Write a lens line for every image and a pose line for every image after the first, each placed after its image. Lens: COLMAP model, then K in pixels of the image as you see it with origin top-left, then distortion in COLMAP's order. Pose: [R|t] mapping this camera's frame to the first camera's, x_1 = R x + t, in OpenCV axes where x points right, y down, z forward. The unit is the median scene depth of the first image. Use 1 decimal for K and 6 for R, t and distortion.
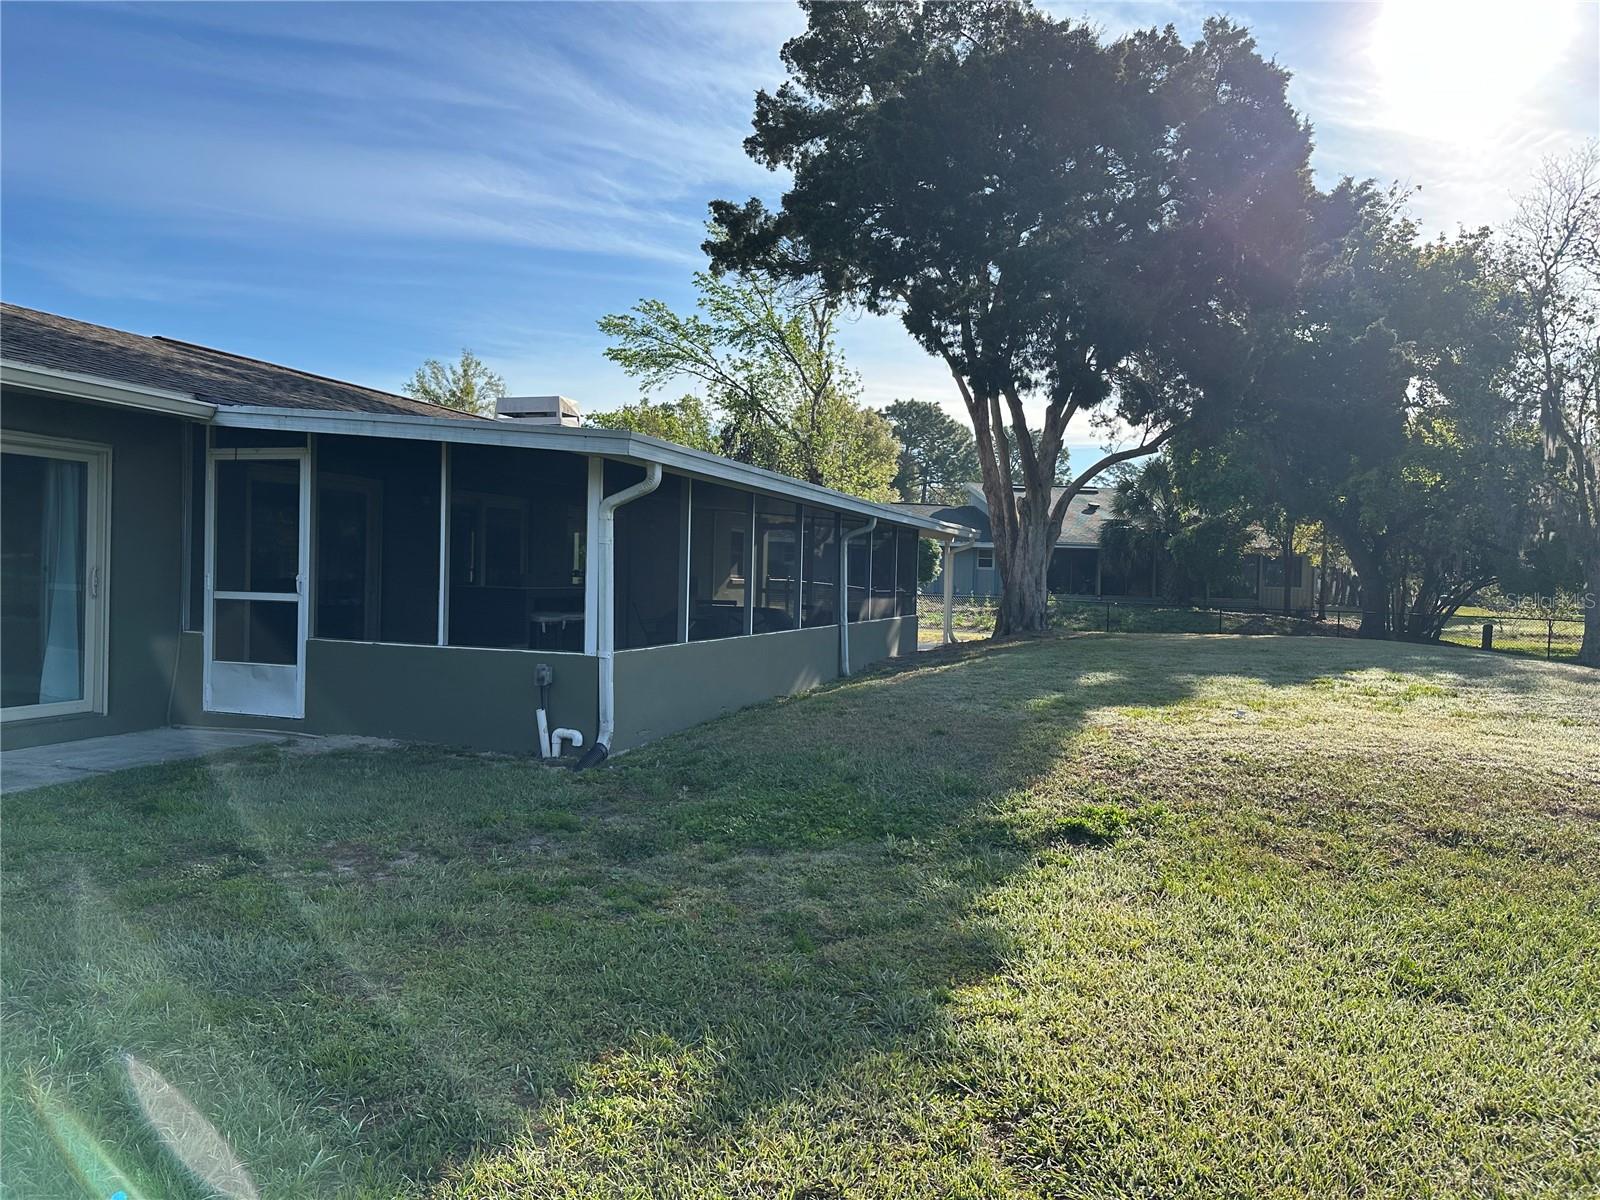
lens RADIAL K [[1090.1, 0, 802.4], [0, 1090.1, 600.2], [0, 0, 1]] dist [-0.000217, -0.034421]
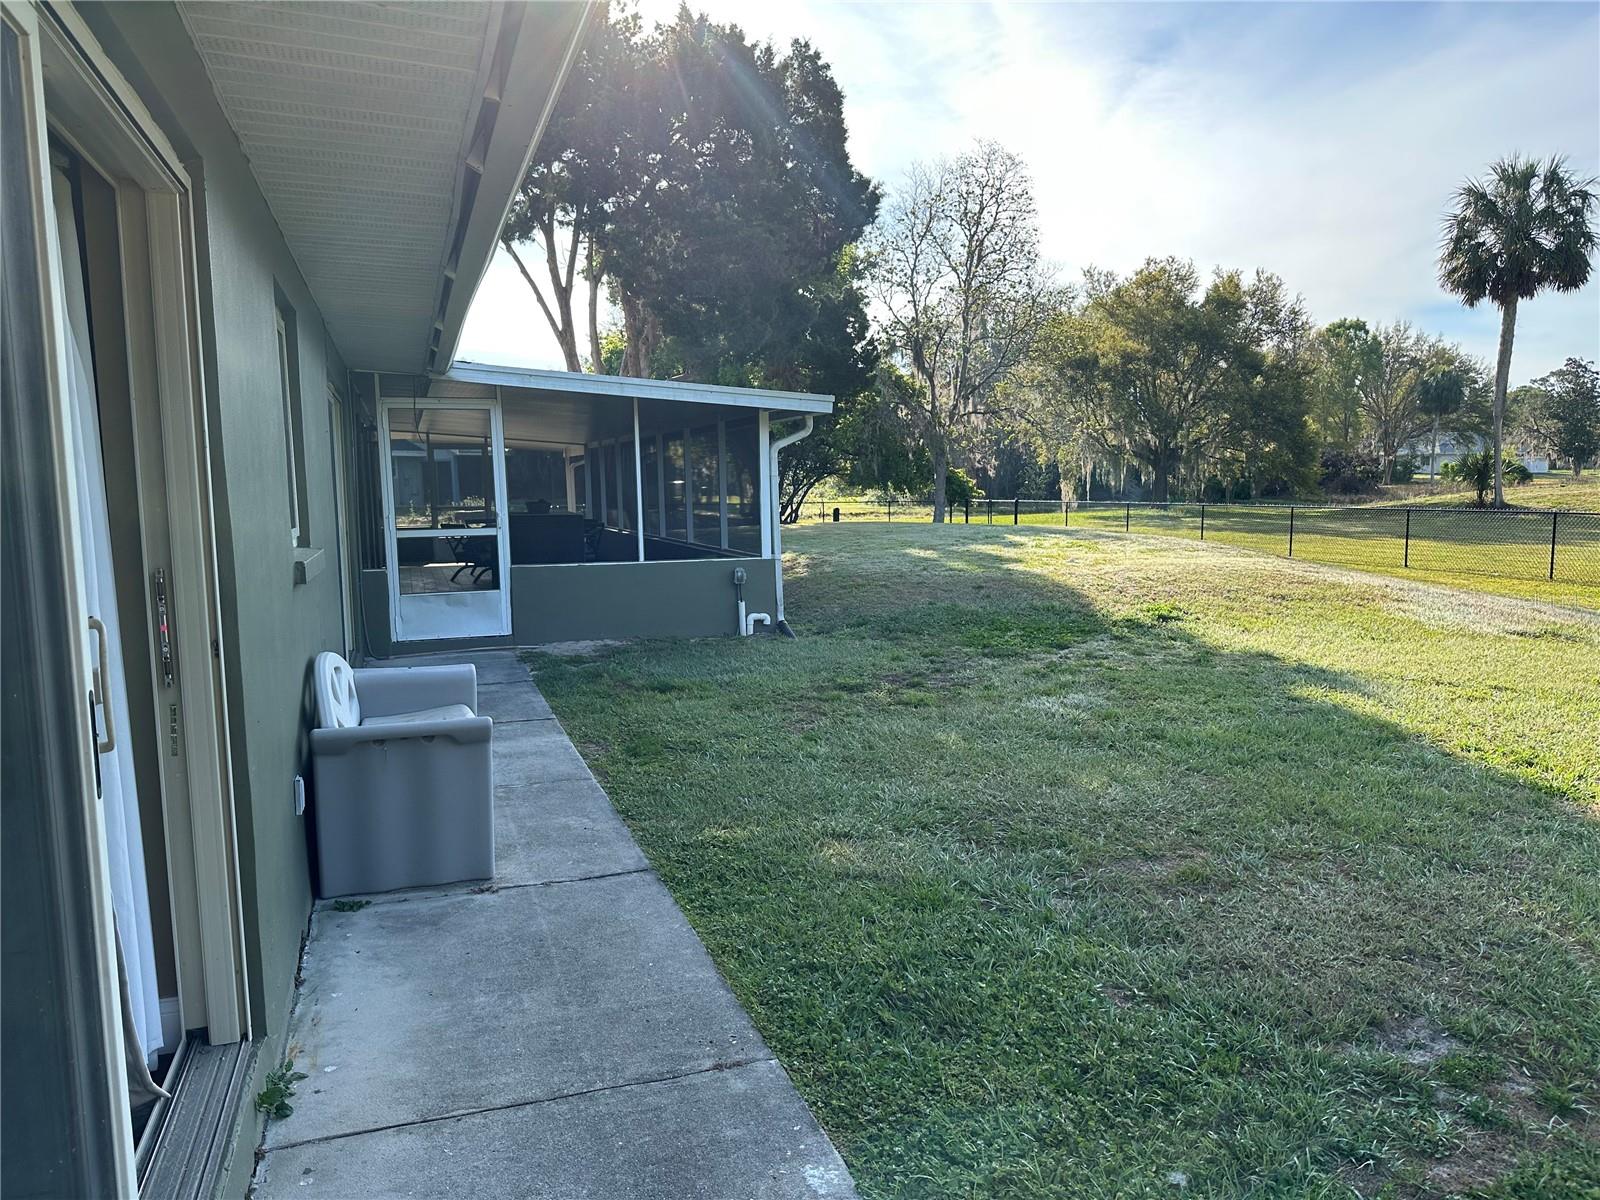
lens RADIAL K [[1090.1, 0, 789.2], [0, 1090.1, 611.8], [0, 0, 1]] dist [-0.000217, -0.034421]
pose [[0.795531, -0.109559, 0.595925, -0.935019], [0.048733, 0.991900, 0.117303, -0.039379], [-0.603950, -0.064277, 0.794426, -0.104798]]
